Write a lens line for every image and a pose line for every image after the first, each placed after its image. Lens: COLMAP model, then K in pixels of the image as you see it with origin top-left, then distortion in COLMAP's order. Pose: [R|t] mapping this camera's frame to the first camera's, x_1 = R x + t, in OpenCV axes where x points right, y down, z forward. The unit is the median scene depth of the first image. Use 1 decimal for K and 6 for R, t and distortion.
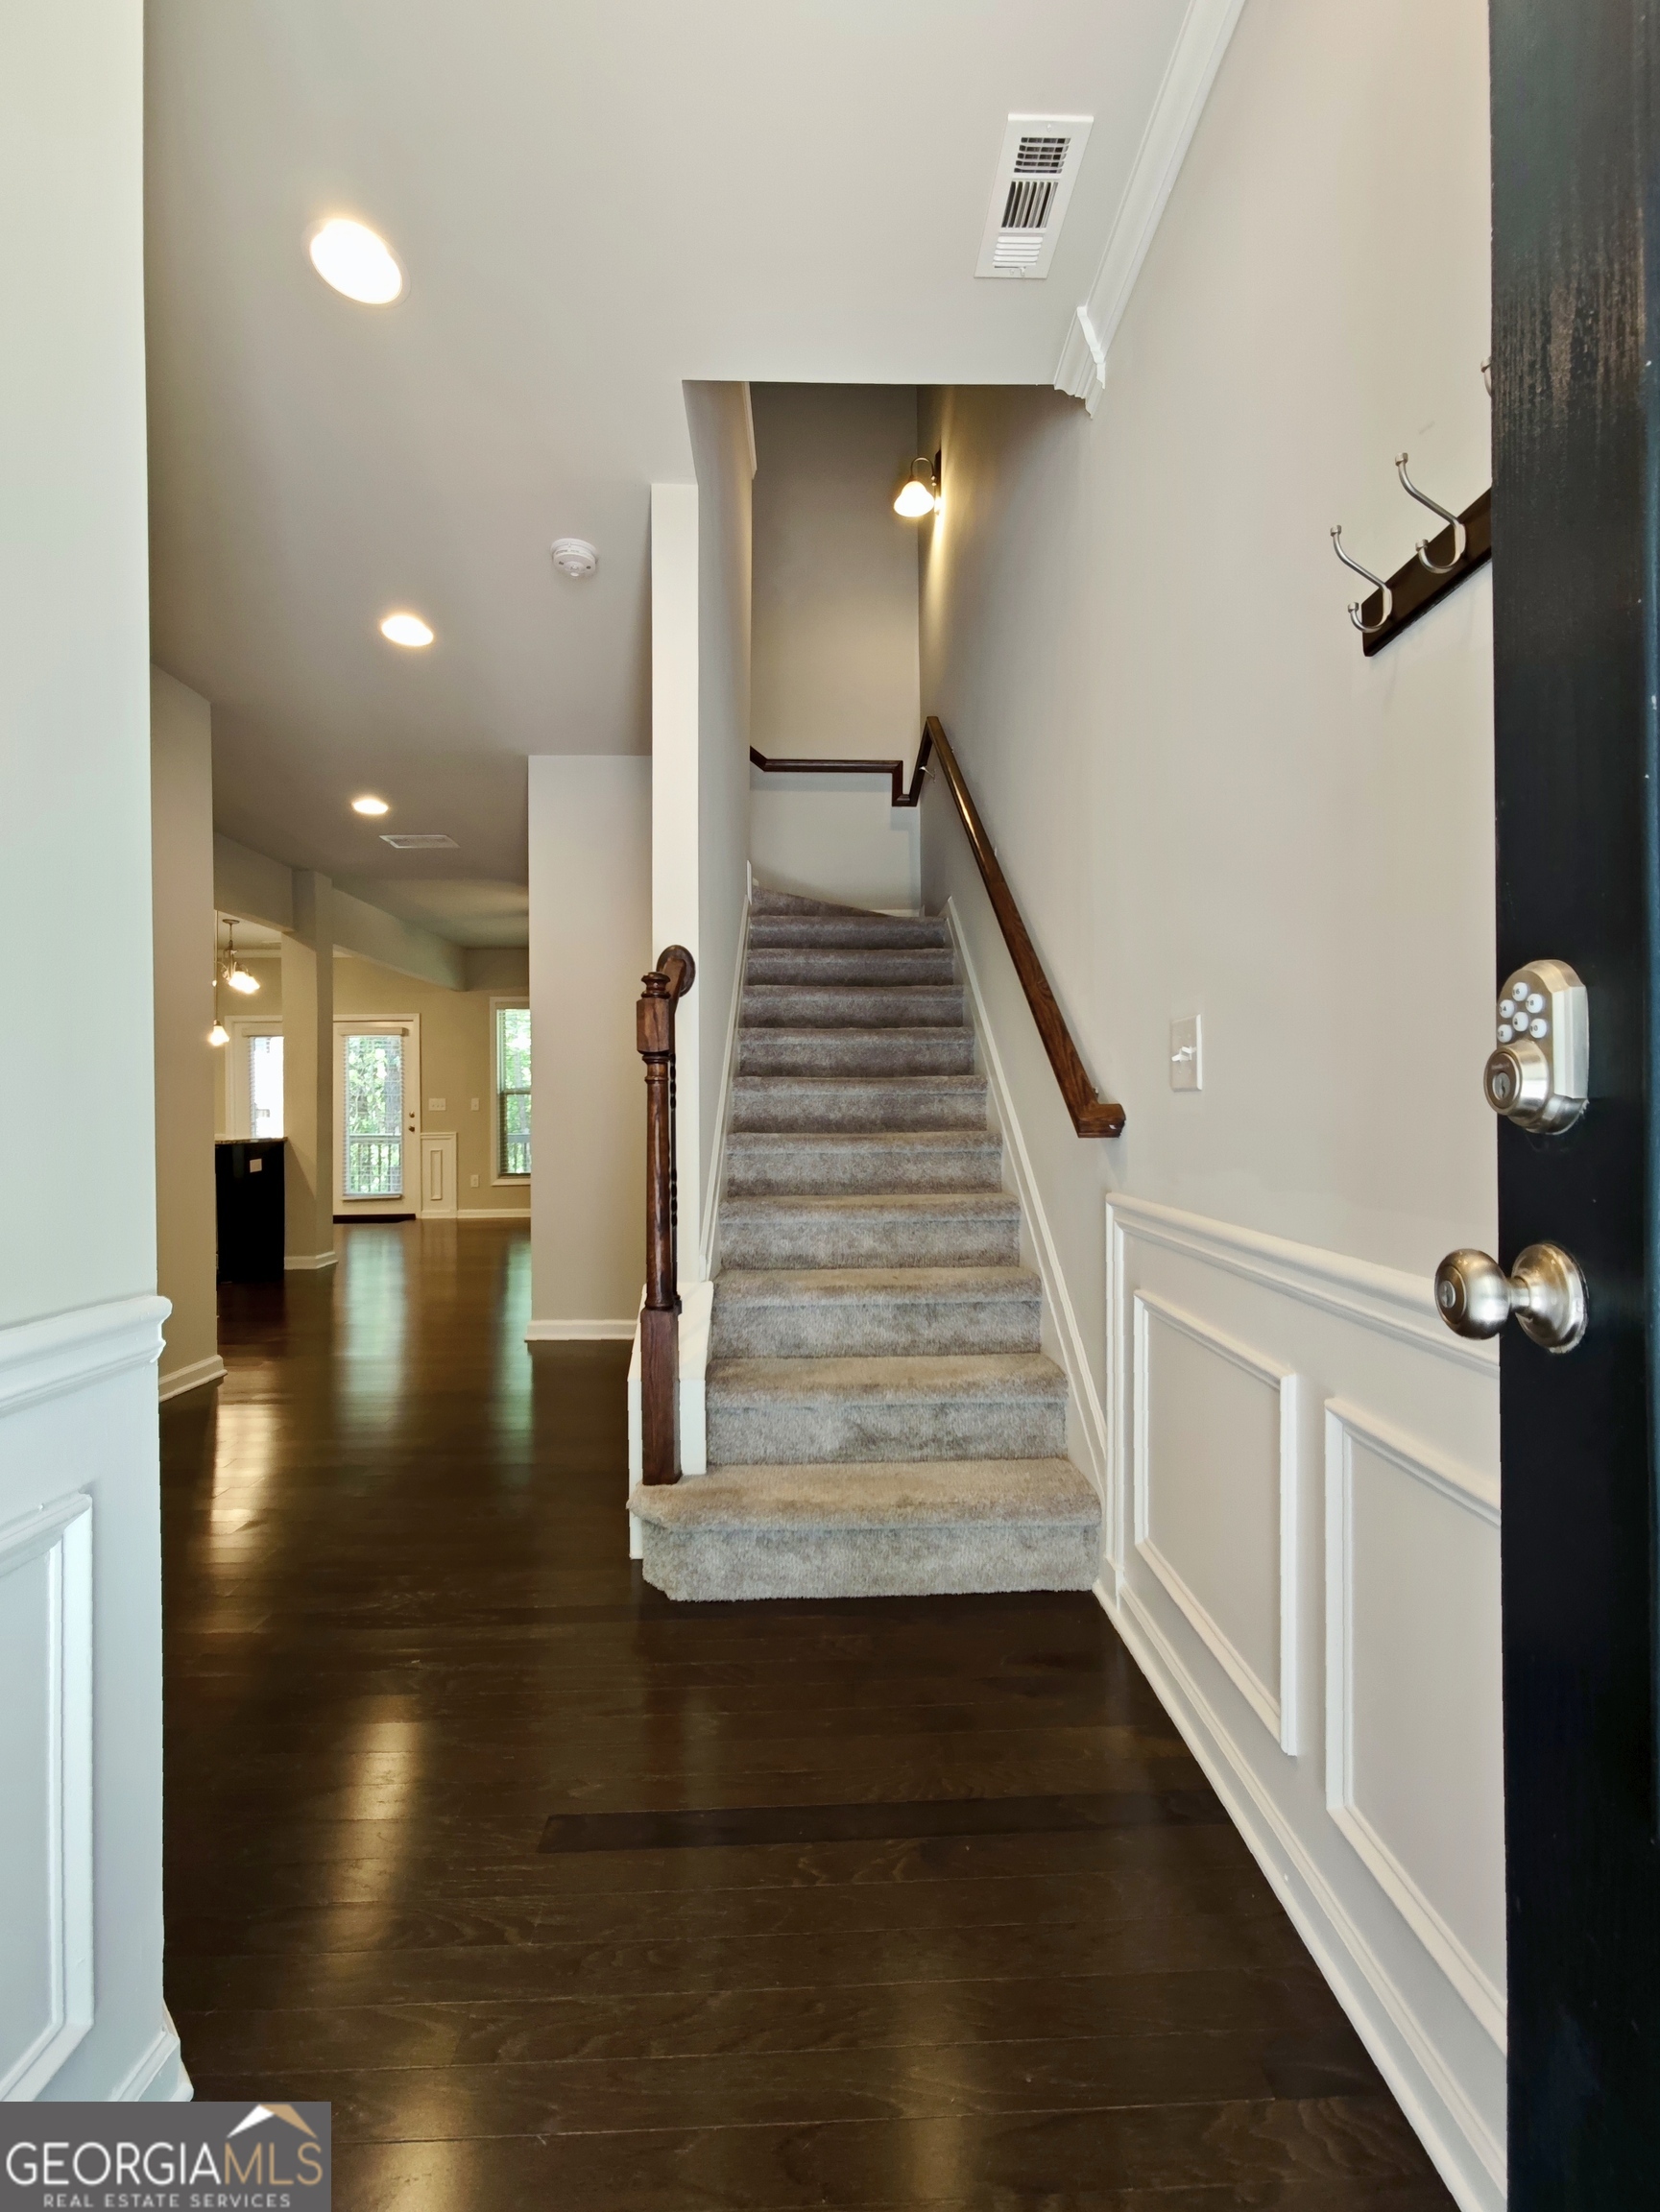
lens RADIAL K [[954.9, 0, 830.0], [0, 954.9, 1106.0], [0, 0, 1]] dist [-0.004197, 0.000494]
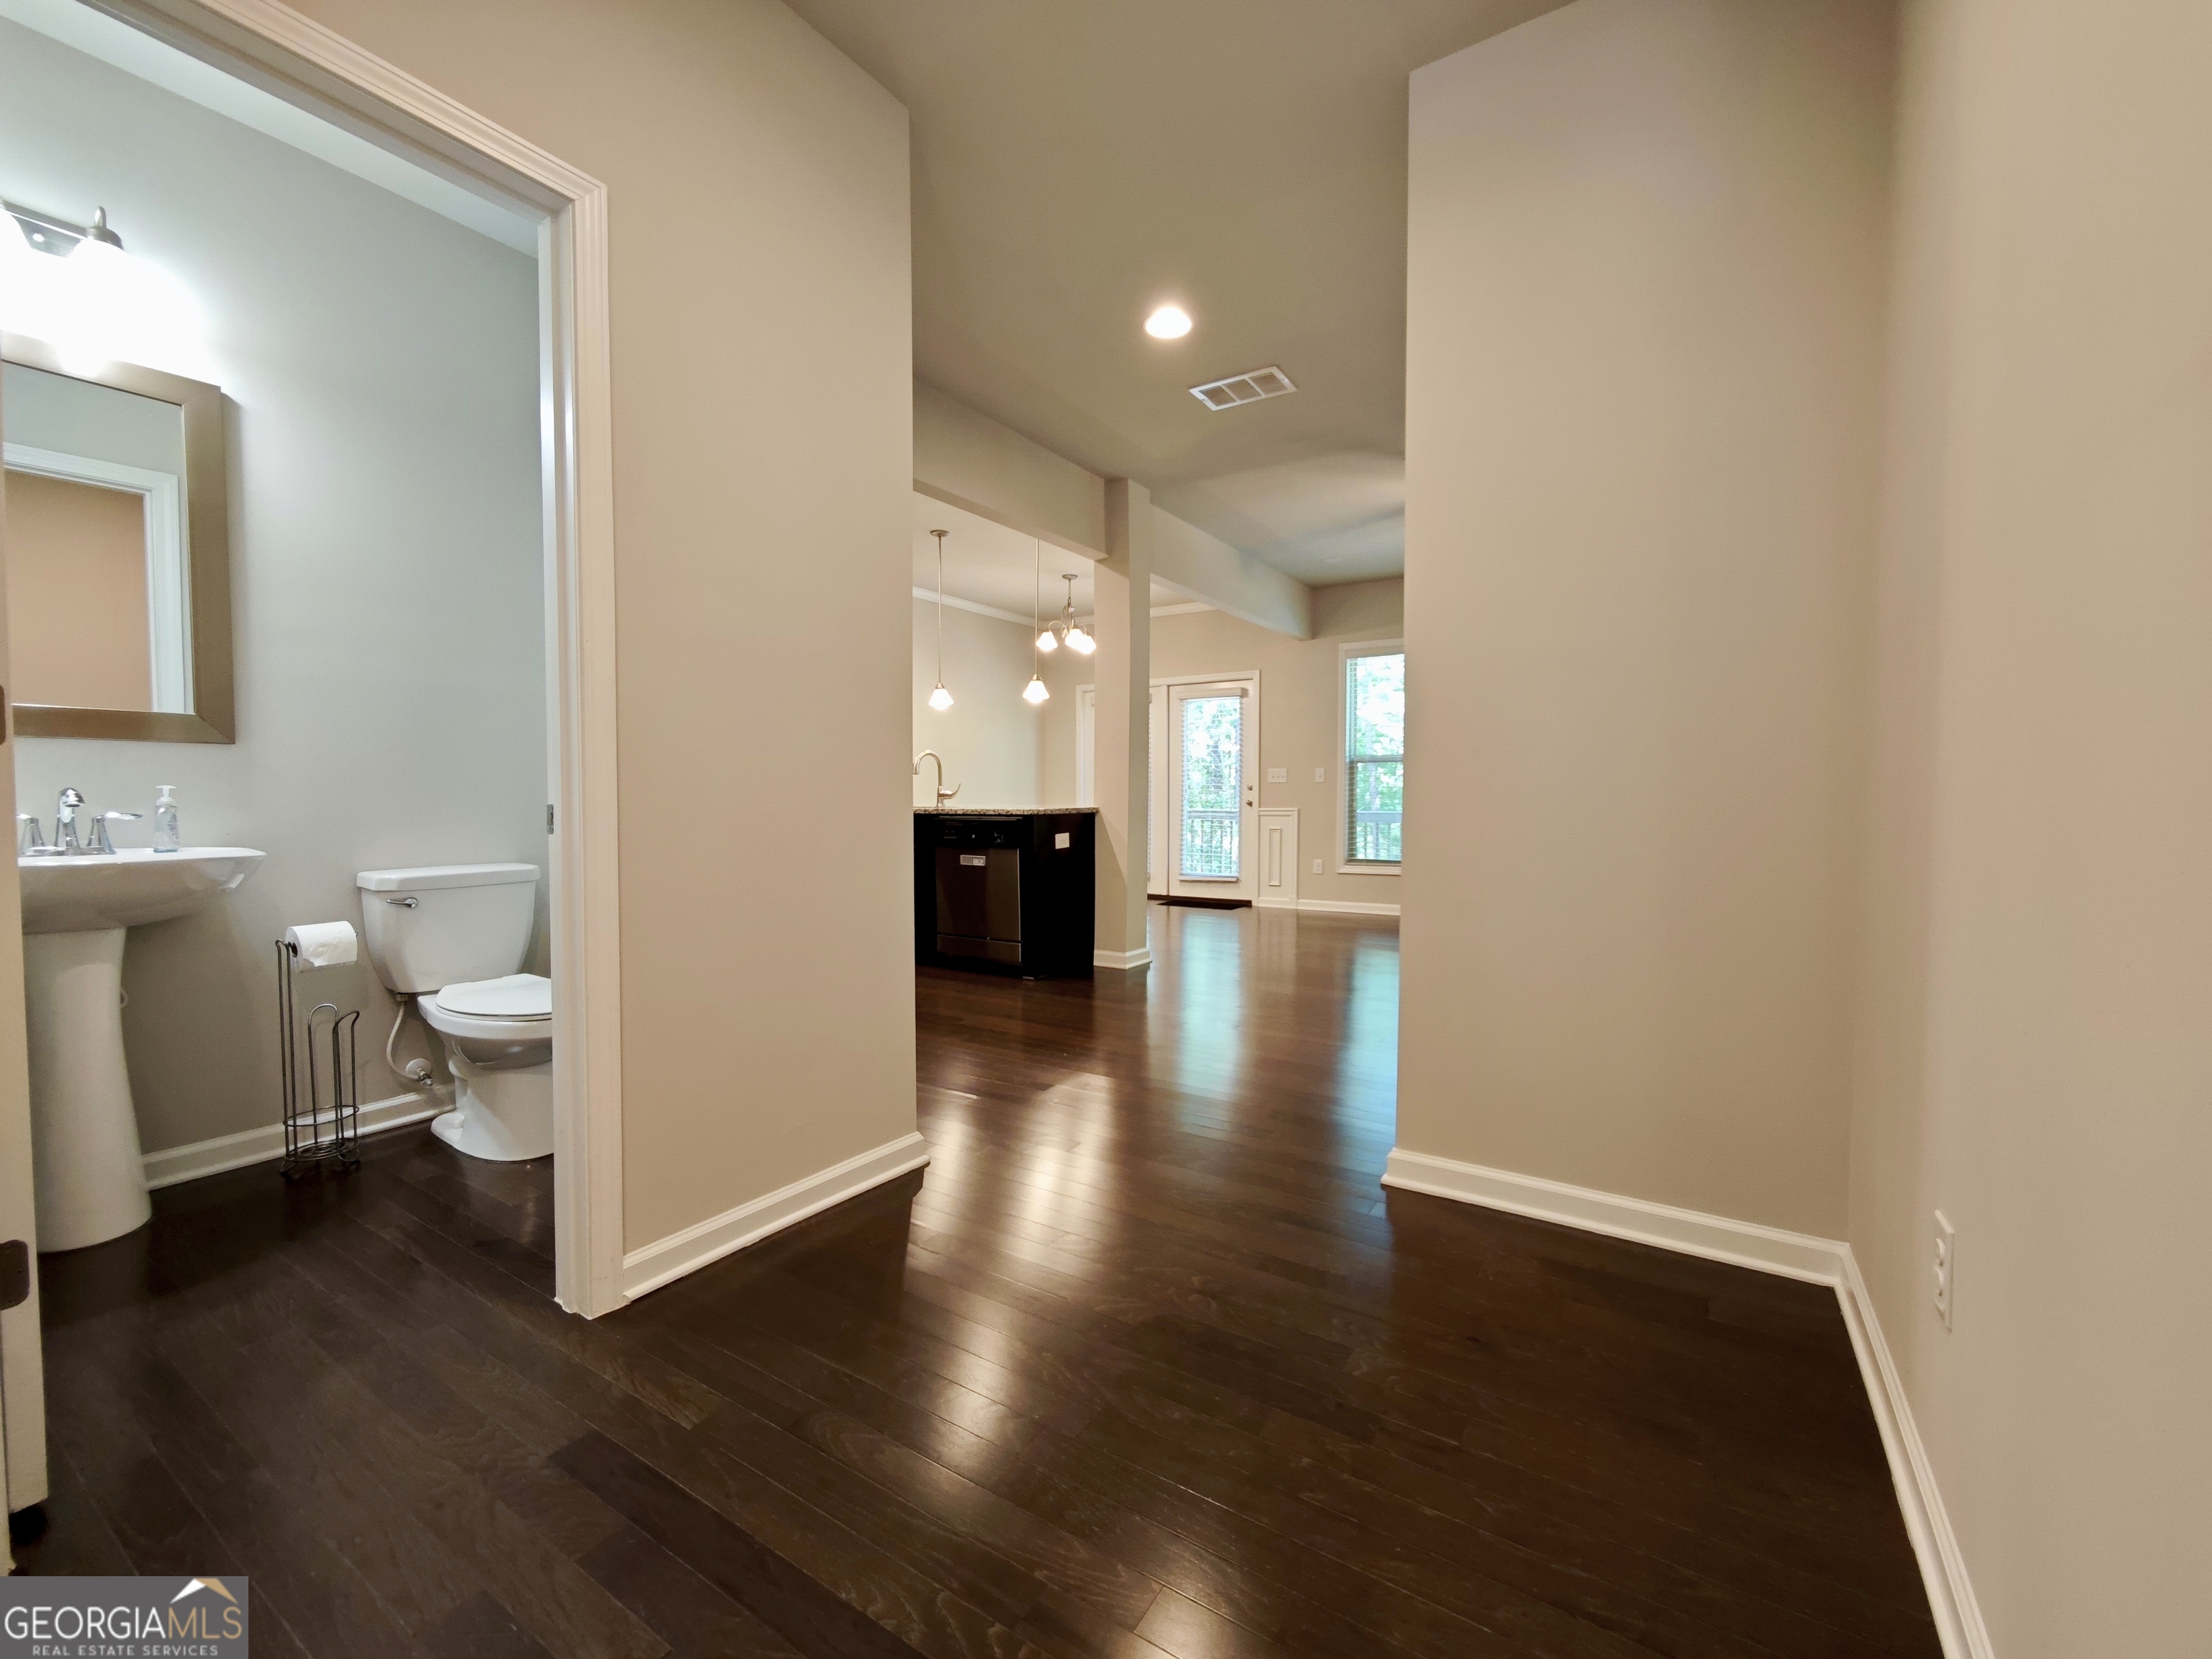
lens RADIAL K [[921.5, 0, 1099.1], [0, 921.5, 827.0], [0, 0, 1]] dist [-0.004570, 0.003261]
pose [[0.826618, 0.029411, -0.561995, -0.083229], [-0.005436, 0.999004, 0.044286, 0.009787], [0.562738, -0.033552, 0.825954, 0.242053]]
